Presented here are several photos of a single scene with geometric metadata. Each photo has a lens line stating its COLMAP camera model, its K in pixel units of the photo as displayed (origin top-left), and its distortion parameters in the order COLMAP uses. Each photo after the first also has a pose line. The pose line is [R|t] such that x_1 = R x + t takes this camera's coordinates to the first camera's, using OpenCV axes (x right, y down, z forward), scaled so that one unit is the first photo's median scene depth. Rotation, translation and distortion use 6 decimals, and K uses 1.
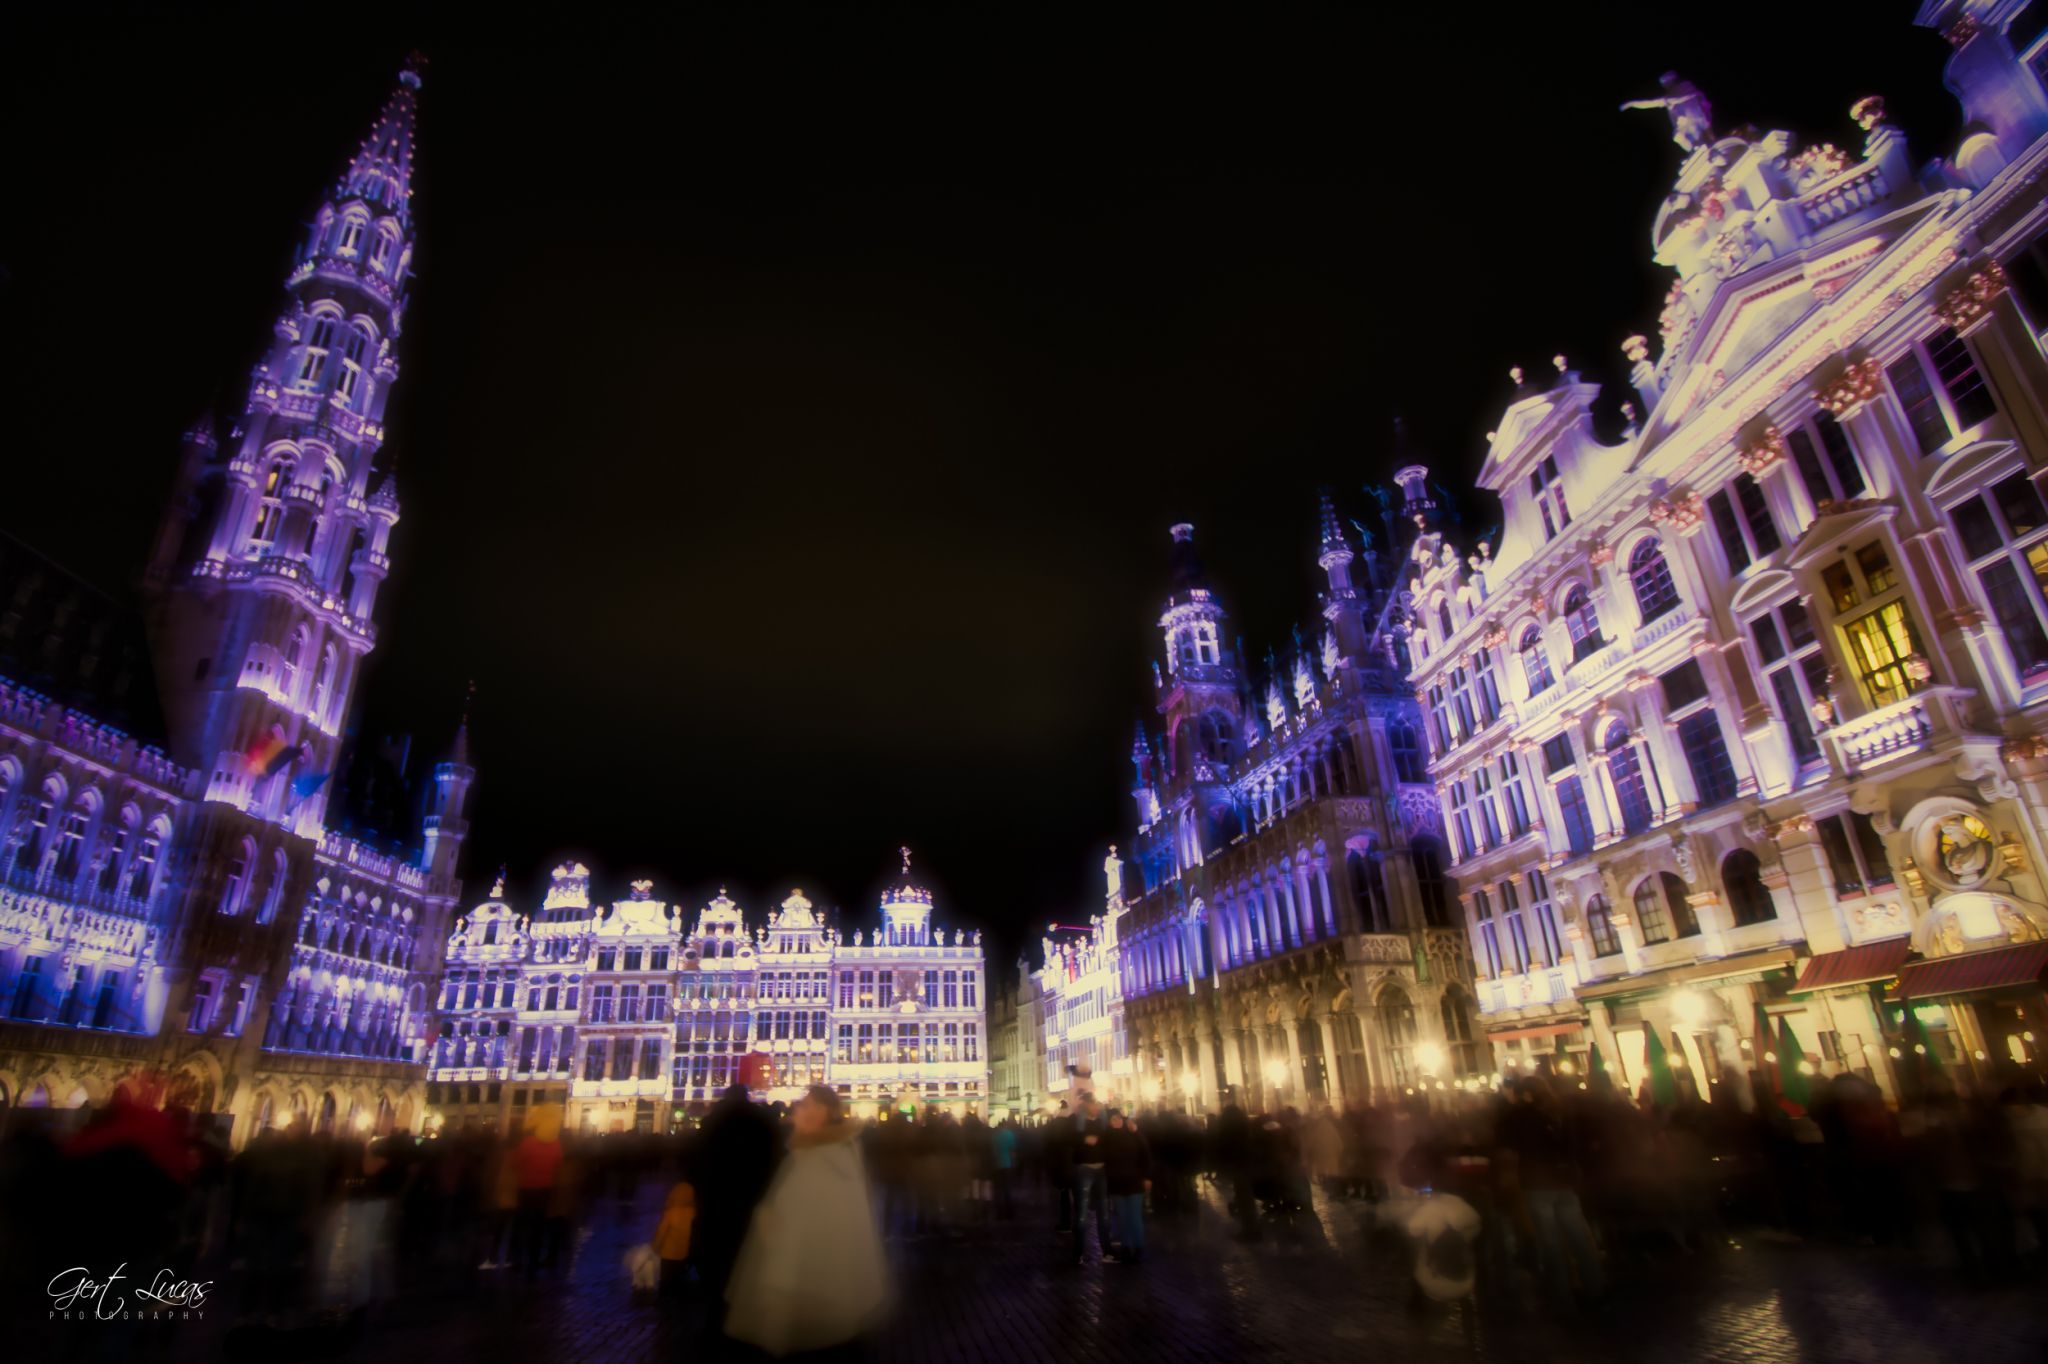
lens RADIAL K [[986.9, 0, 964.4], [0, 986.9, 688.2], [0, 0, 1]] dist [0.017878, -0.028474]
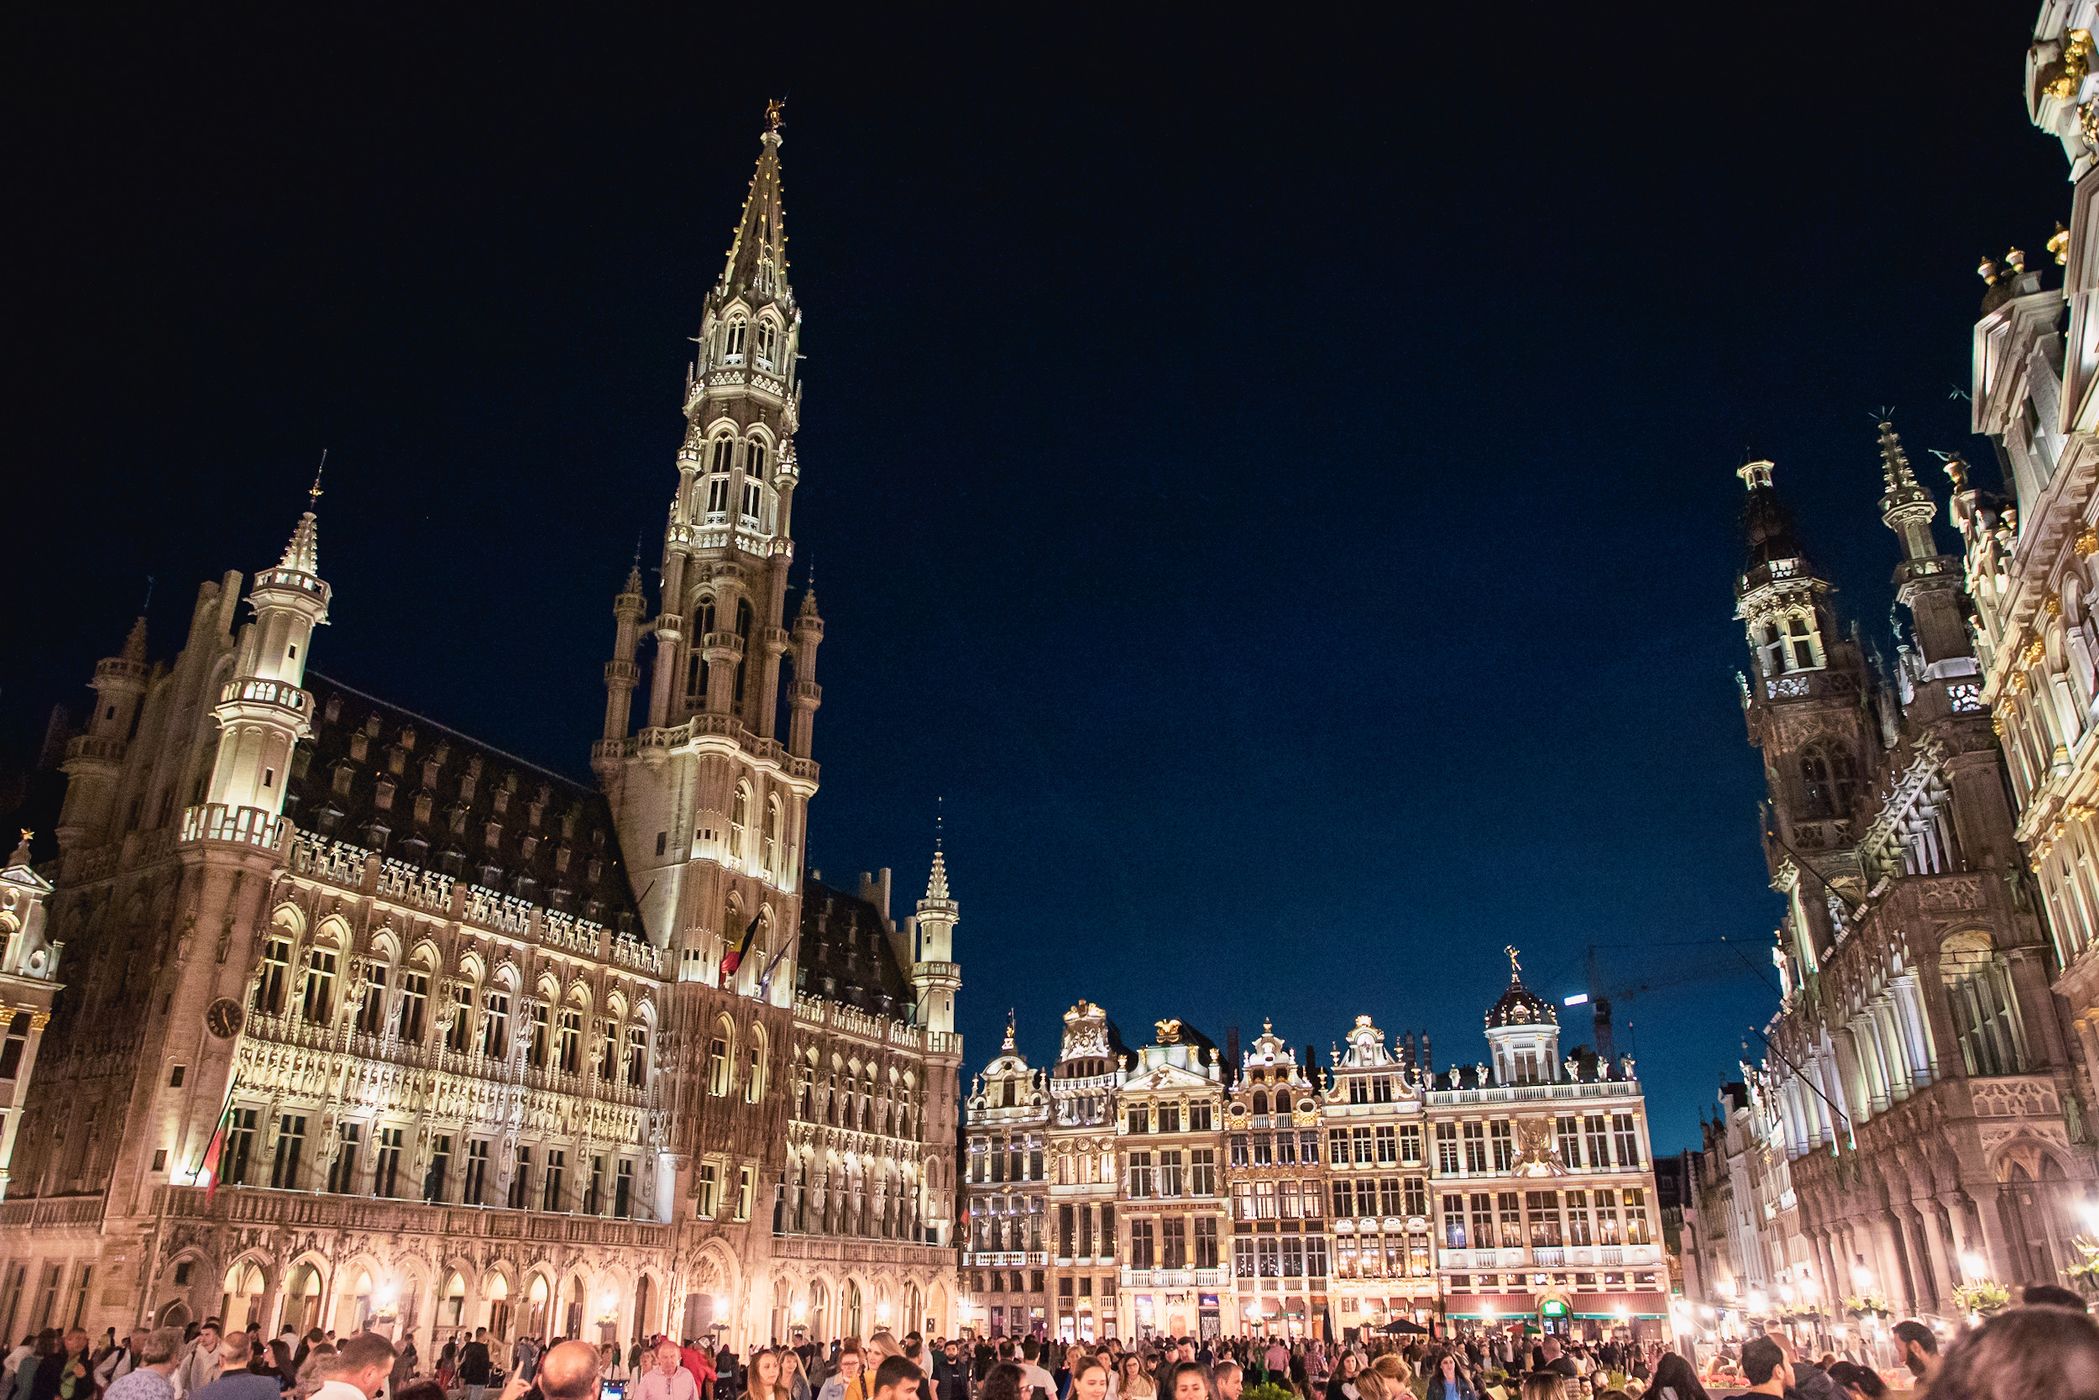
lens RADIAL K [[1419.7, 0, 1050.3], [0, 1419.7, 714.1], [0, 0, 1]] dist [-0.071451, 0.039032]
pose [[0.891429, -0.154473, -0.426018, 0.126892], [0.157646, 0.987097, -0.028049, -0.033511], [0.424854, -0.042156, 0.904280, -0.057797]]
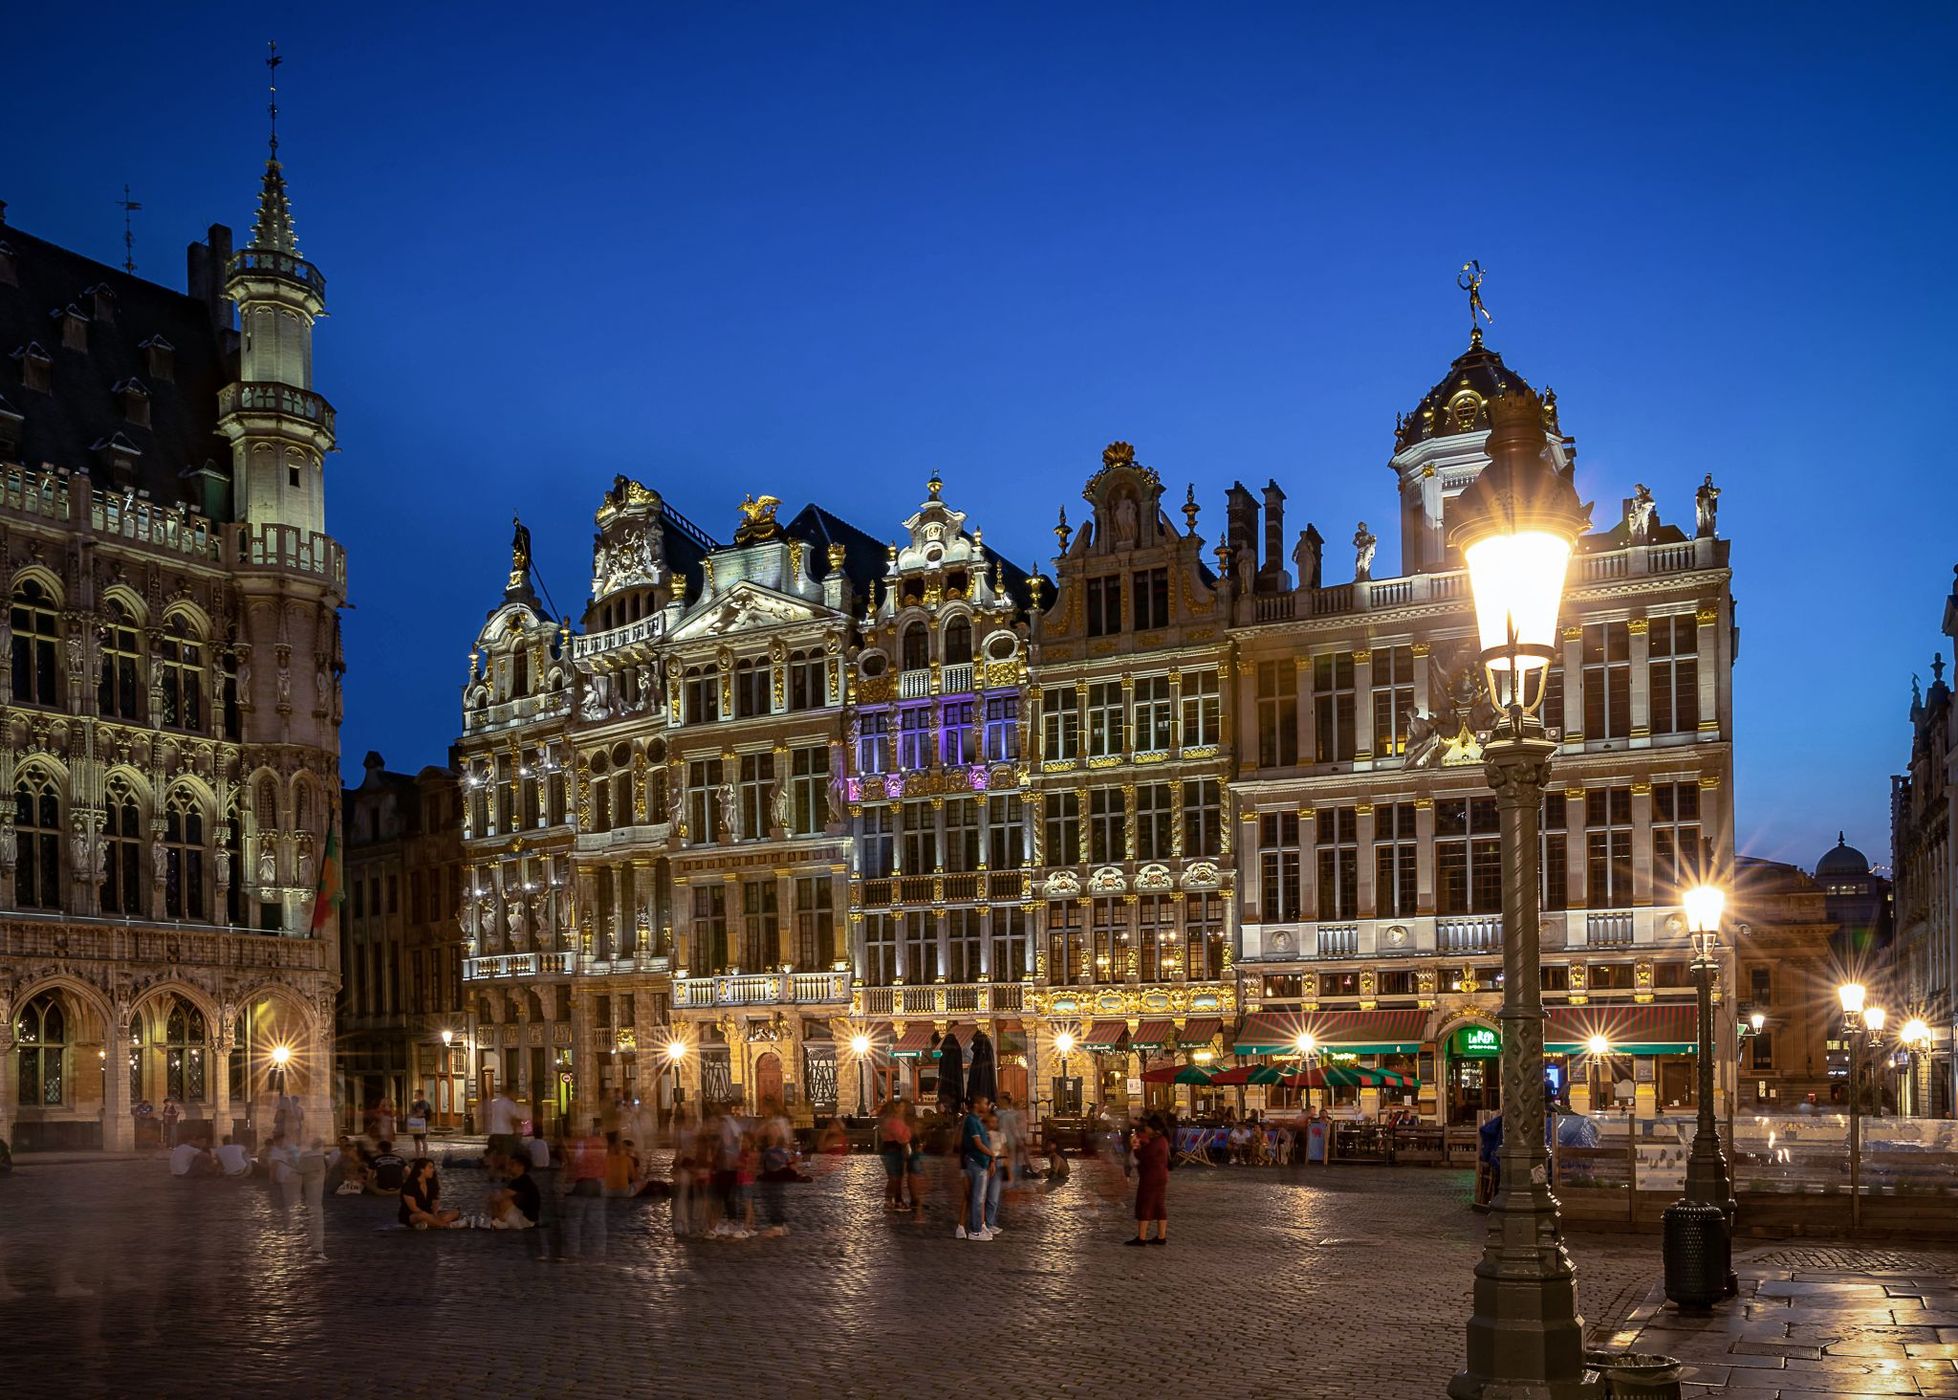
lens RADIAL K [[1682.4, 0, 974.8], [0, 1682.4, 1042.7], [0, 0, 1]] dist [0.001089, -0.001991]
pose [[0.832595, 0.006208, -0.553847, 0.130428], [0.206870, 0.924090, 0.321346, 0.231381], [0.513799, -0.382126, 0.768108, 0.529387]]
